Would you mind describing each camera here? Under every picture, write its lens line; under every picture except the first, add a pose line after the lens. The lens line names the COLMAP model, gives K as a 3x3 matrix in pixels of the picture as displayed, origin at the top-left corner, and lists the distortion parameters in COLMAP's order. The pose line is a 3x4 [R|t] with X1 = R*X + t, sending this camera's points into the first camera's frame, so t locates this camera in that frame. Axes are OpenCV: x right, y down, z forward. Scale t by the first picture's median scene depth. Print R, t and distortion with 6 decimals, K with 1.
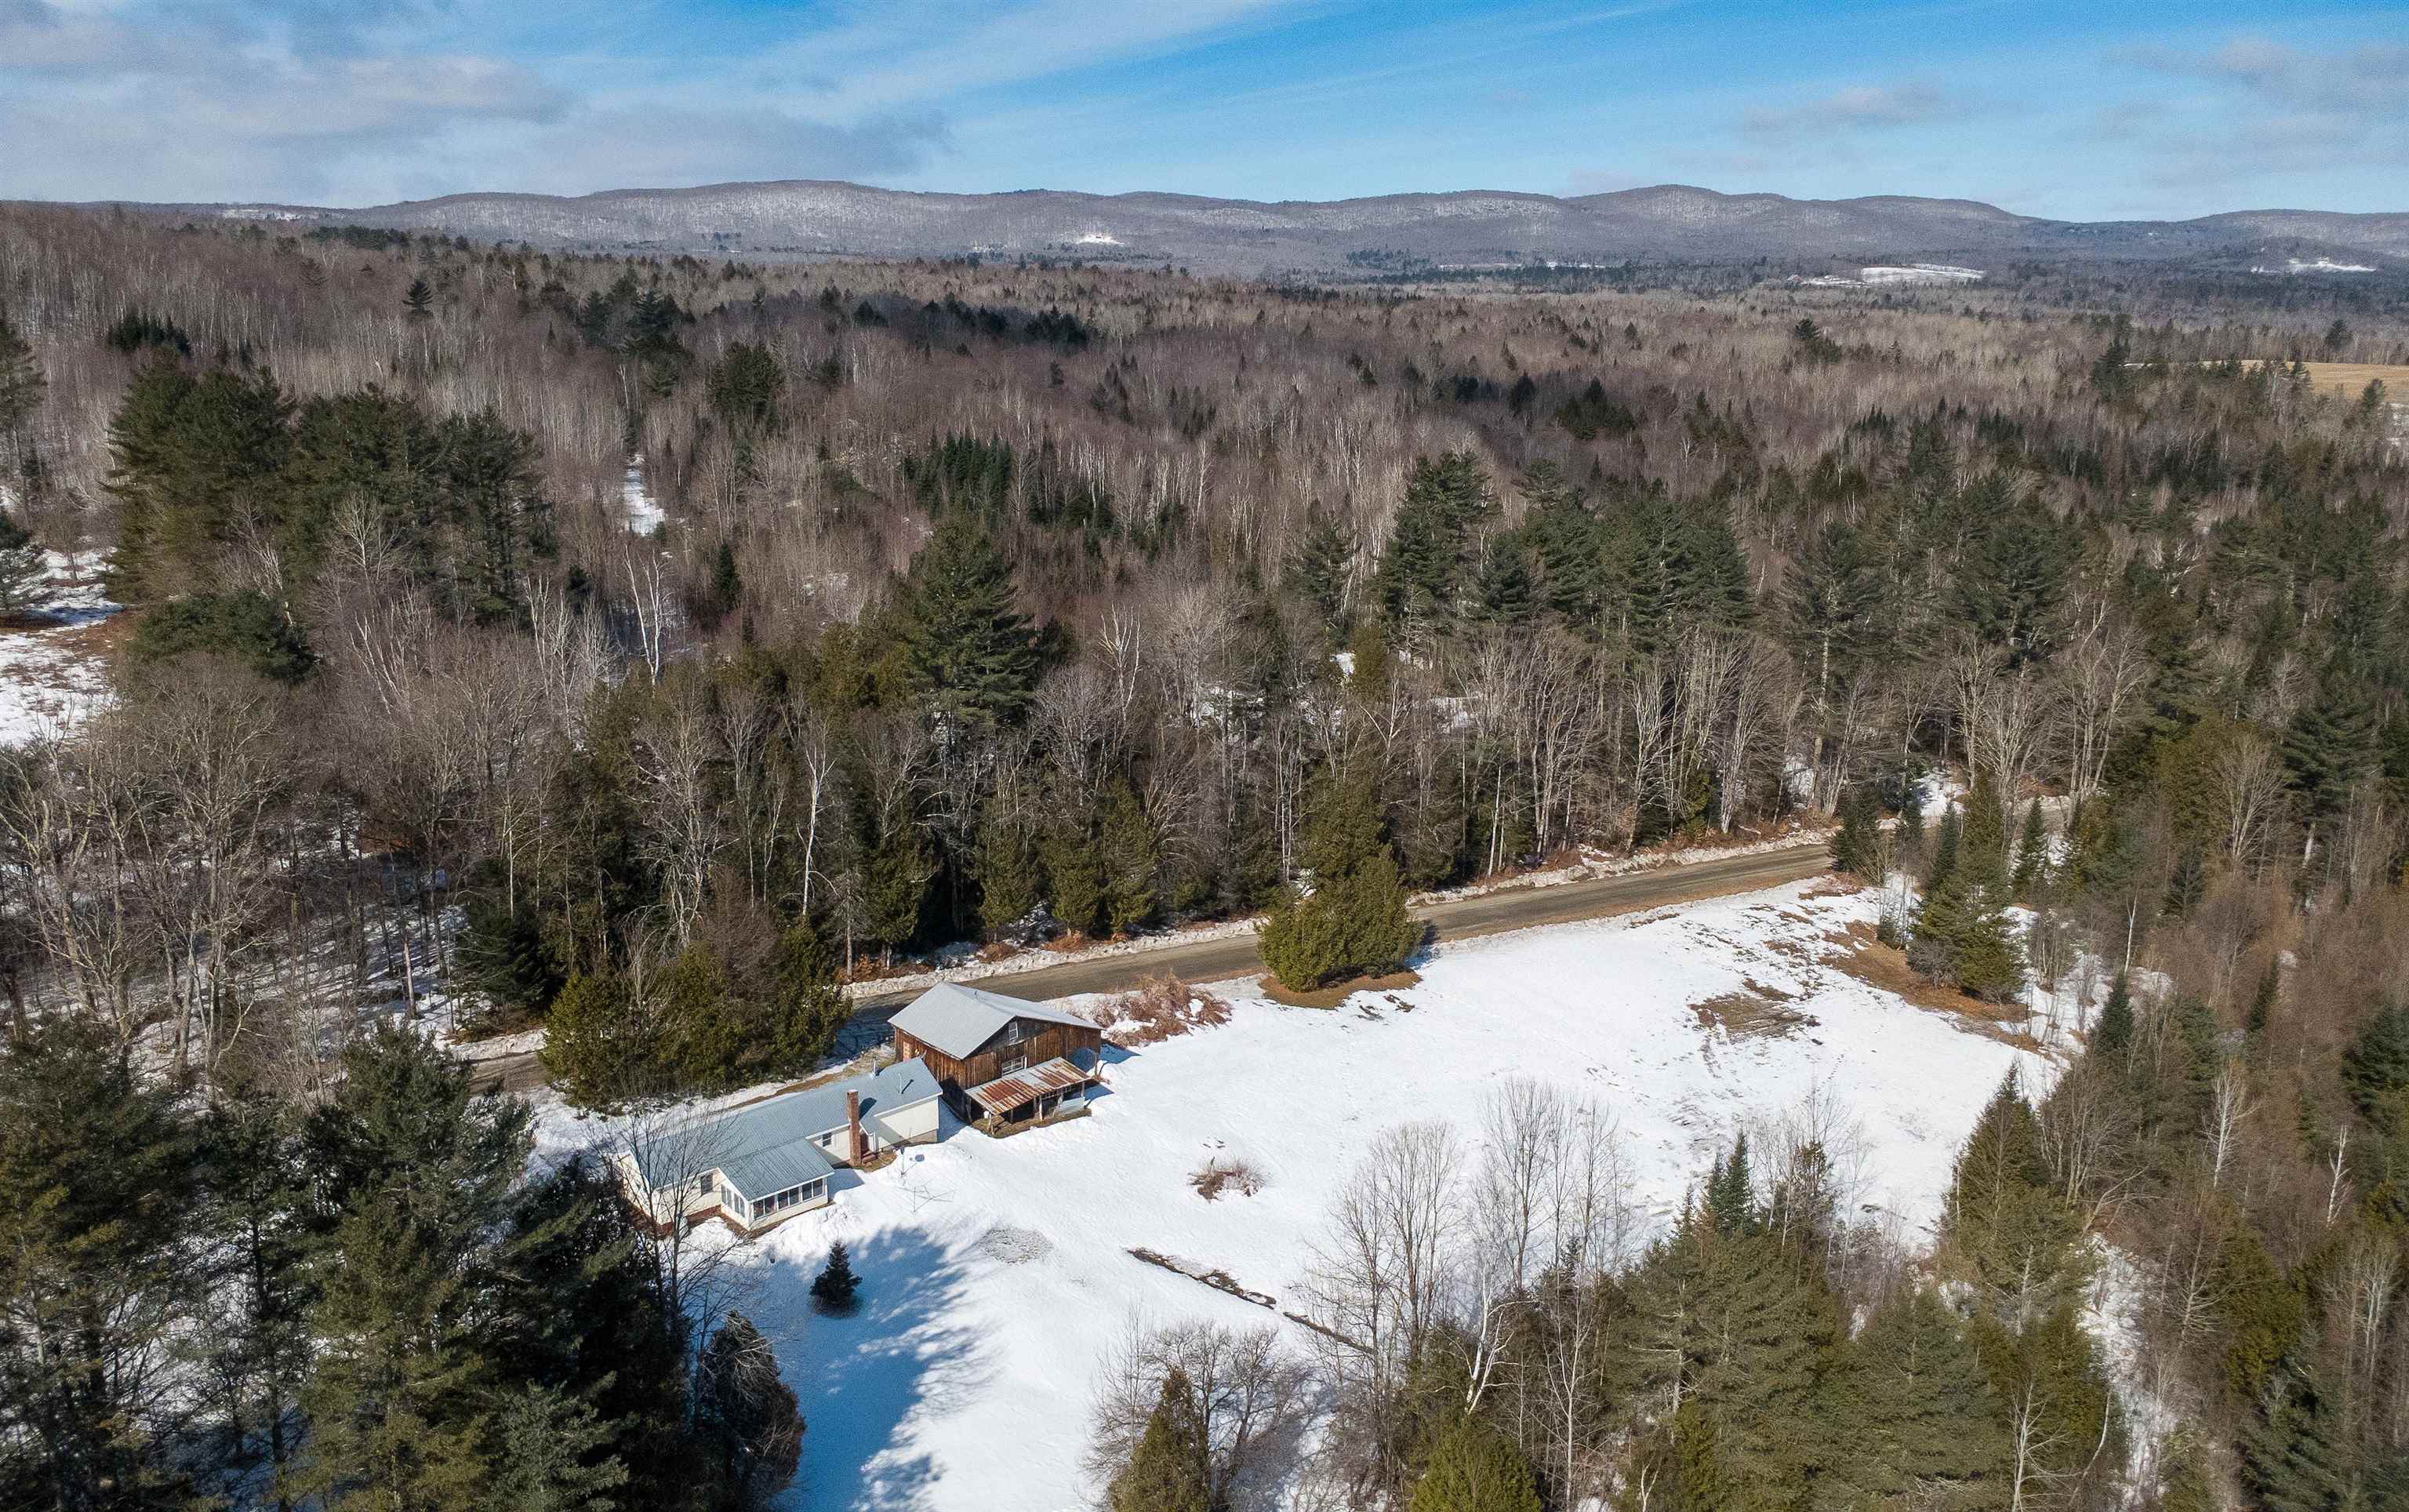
lens RADIAL K [[1748.4, 0, 1203.8], [0, 1748.4, 745.7], [0, 0, 1]] dist [-0.006727, 0.000587]
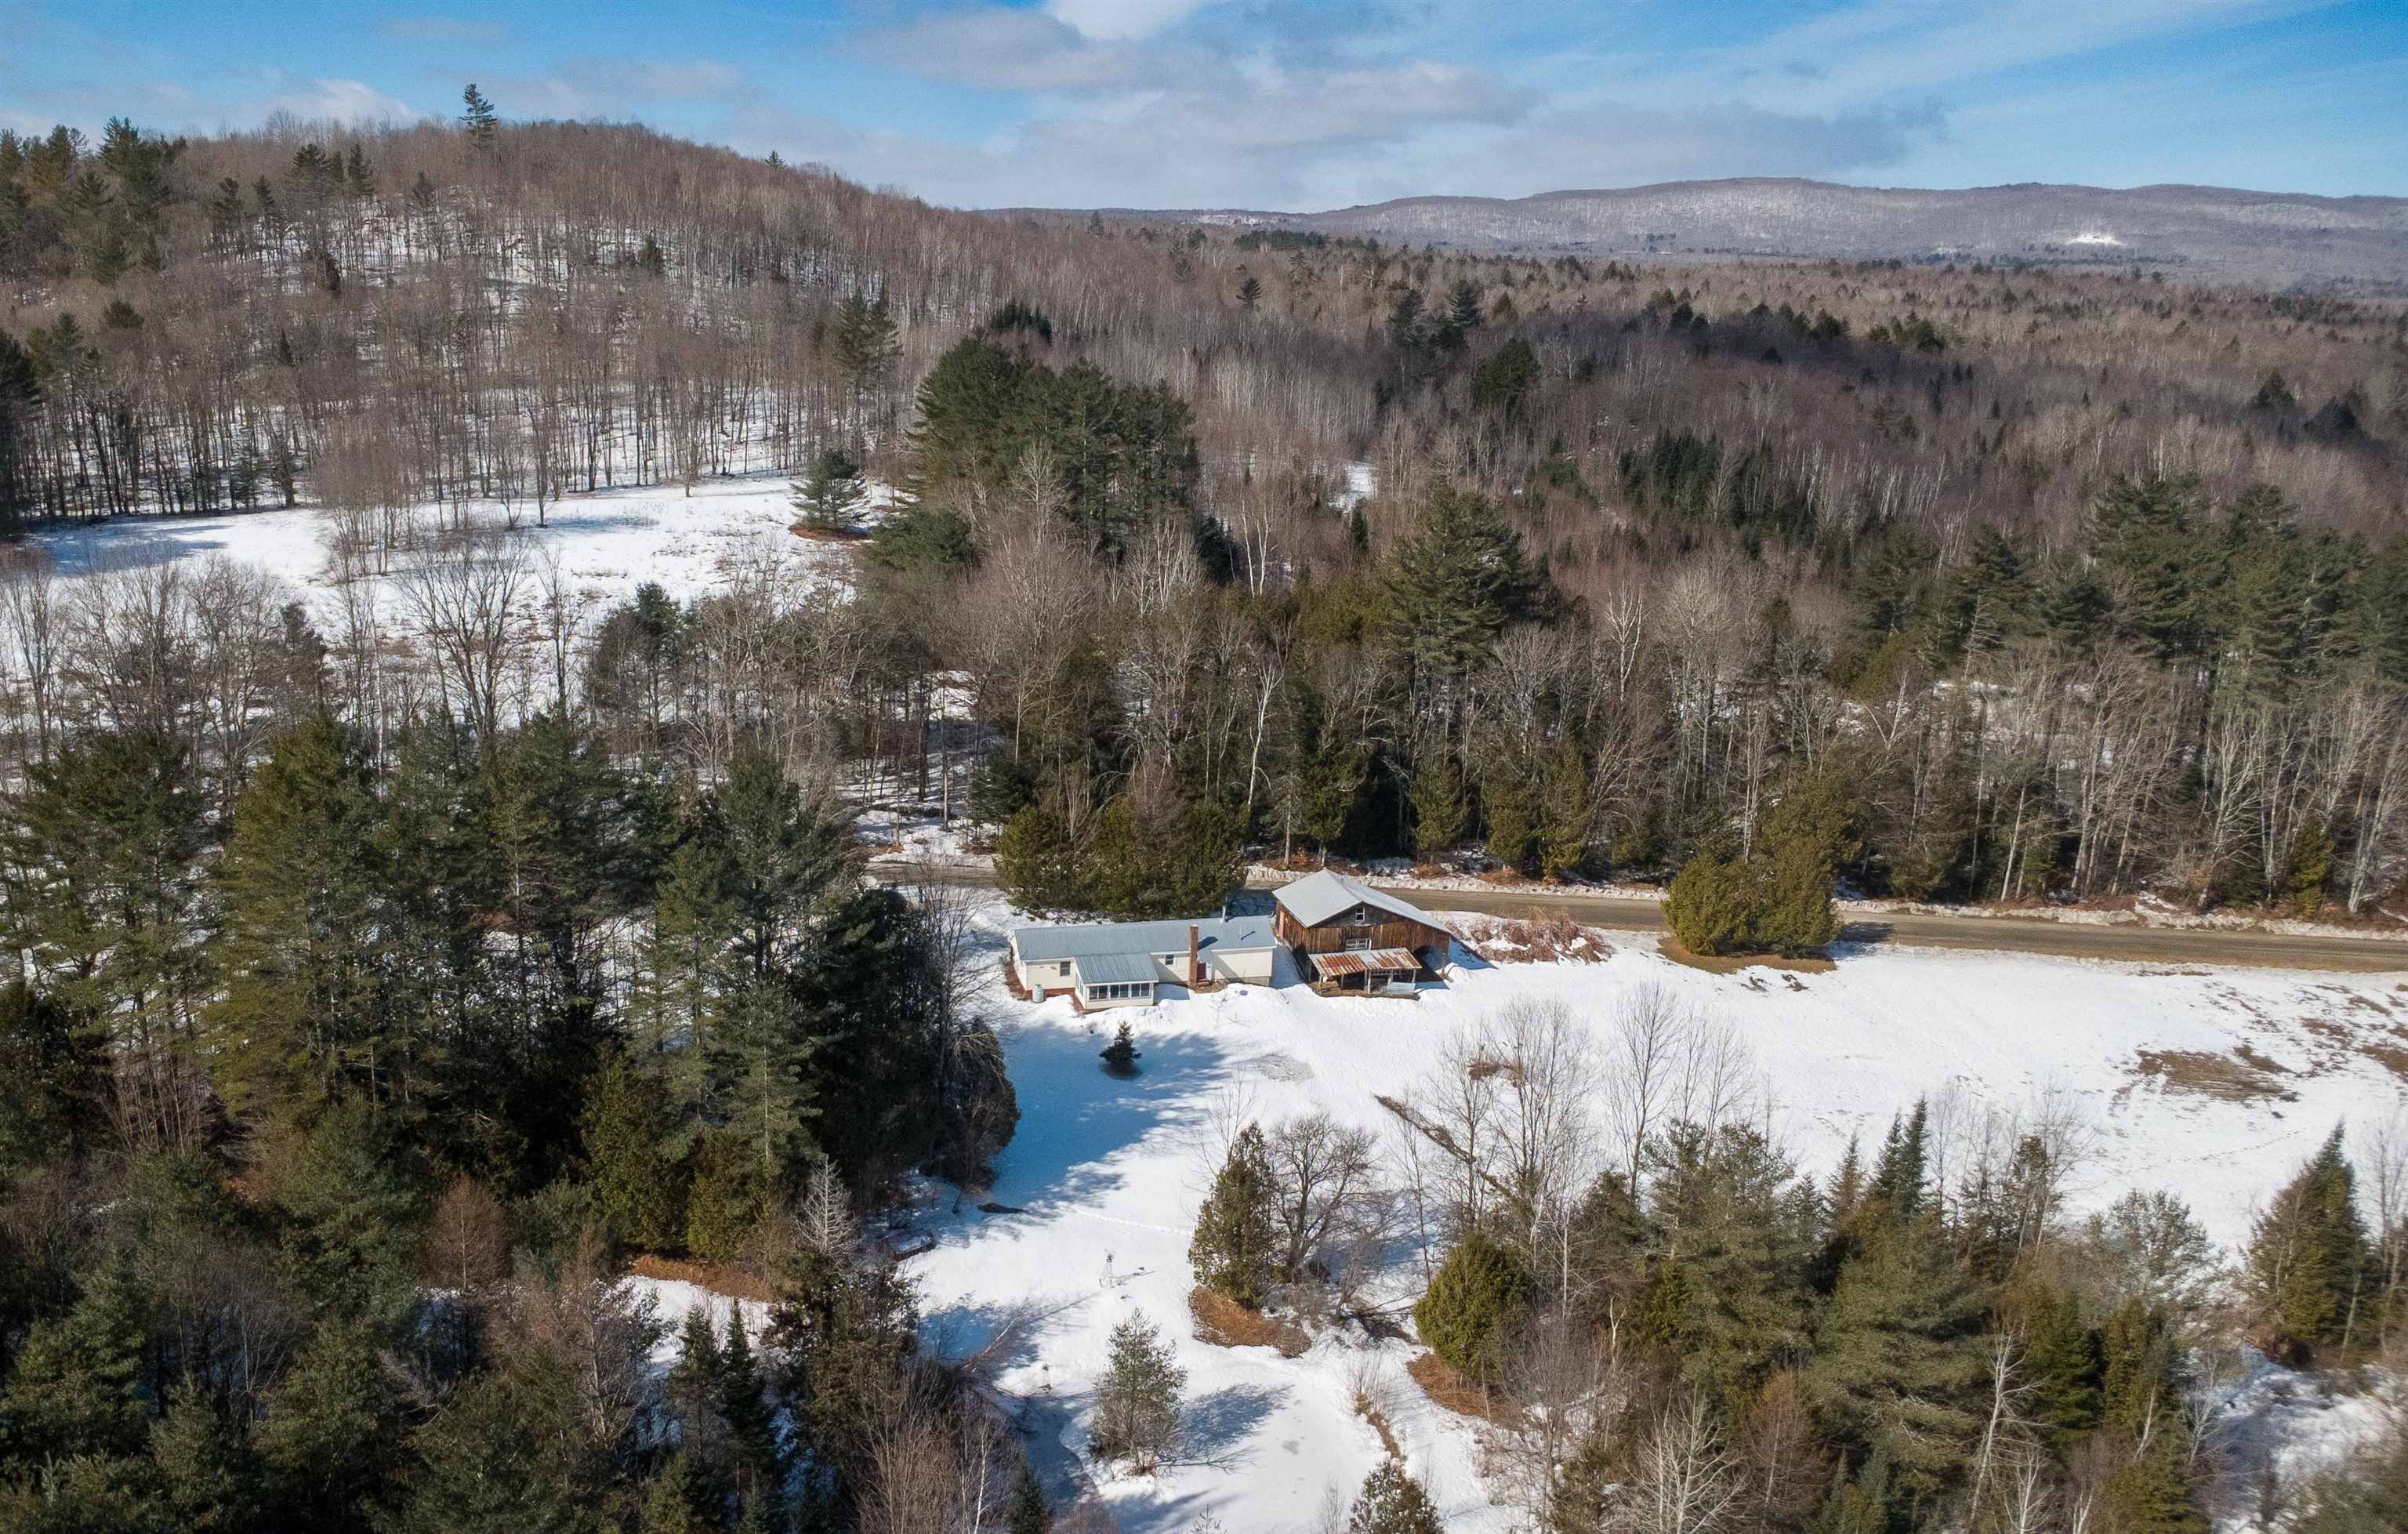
lens RADIAL K [[1822.0, 0, 1201.5], [0, 1822.0, 776.8], [0, 0, 1]] dist [-0.006781, -0.008273]
pose [[0.878681, 0.130499, -0.459228, 0.281471], [-0.128511, 0.991064, 0.035740, 0.034717], [0.459788, 0.027612, 0.887599, -0.105565]]
